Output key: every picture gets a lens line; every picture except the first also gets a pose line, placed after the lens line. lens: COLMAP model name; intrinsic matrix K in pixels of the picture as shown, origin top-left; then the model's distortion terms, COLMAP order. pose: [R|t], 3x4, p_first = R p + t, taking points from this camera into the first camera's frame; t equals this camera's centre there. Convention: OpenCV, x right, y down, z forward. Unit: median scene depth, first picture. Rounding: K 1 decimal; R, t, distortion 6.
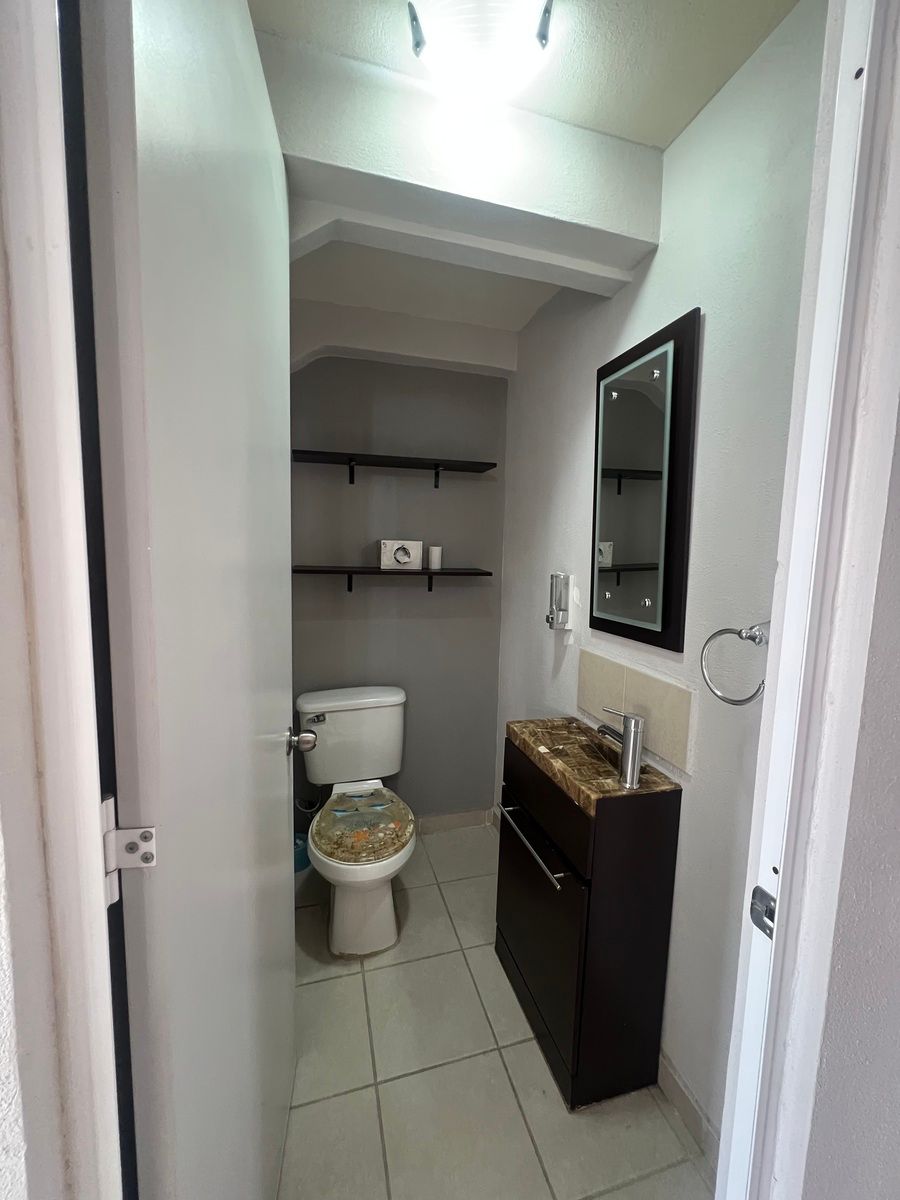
lens RADIAL K [[483.6, 0, 450.0], [0, 483.6, 600.0], [0, 0, 1]] dist [0.000423, 0.000133]
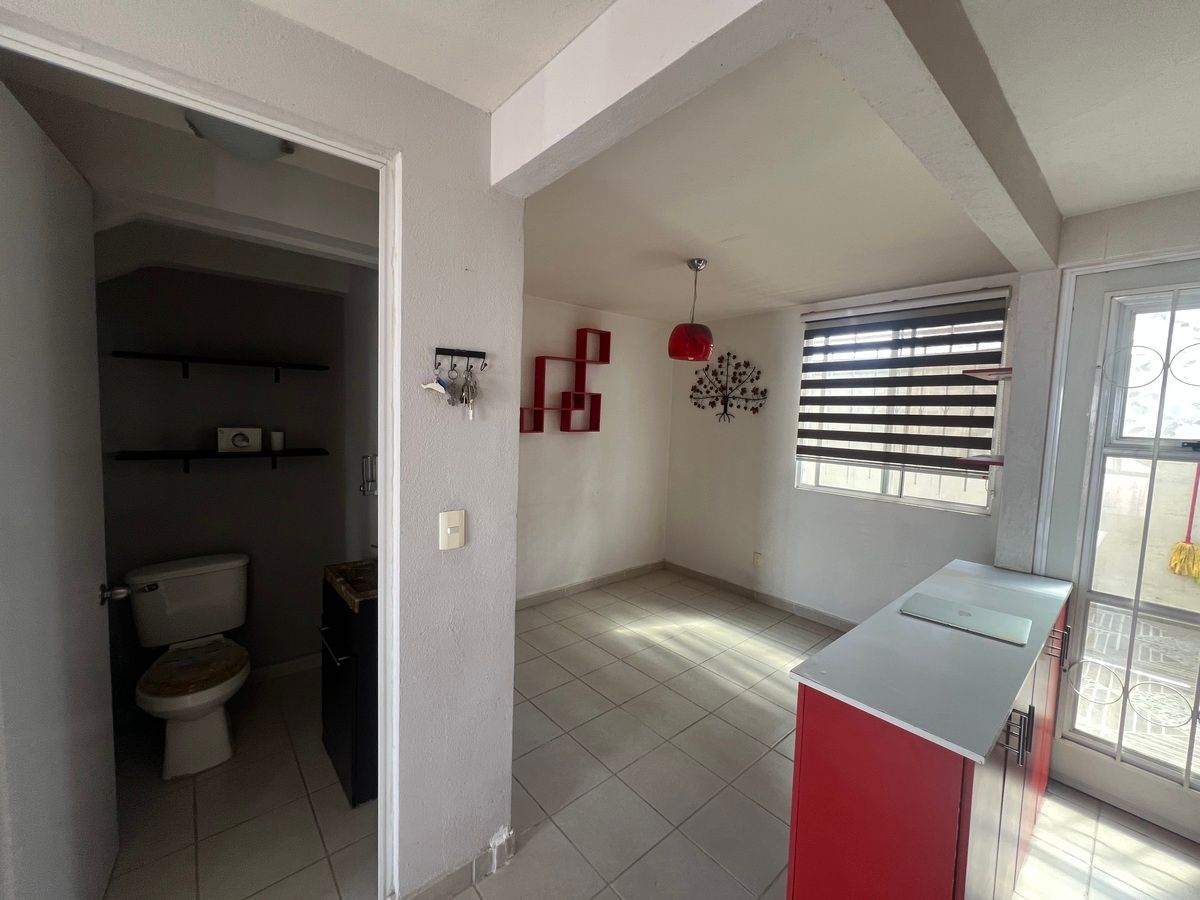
lens RADIAL K [[483.6, 0, 594.9], [0, 483.6, 454.7], [0, 0, 1]] dist [0.000423, 0.000133]
pose [[0.912038, -0.025390, 0.409320, 0.212347], [0.032226, 0.999432, -0.009812, -0.018364], [-0.408838, 0.022139, 0.912338, -0.445719]]
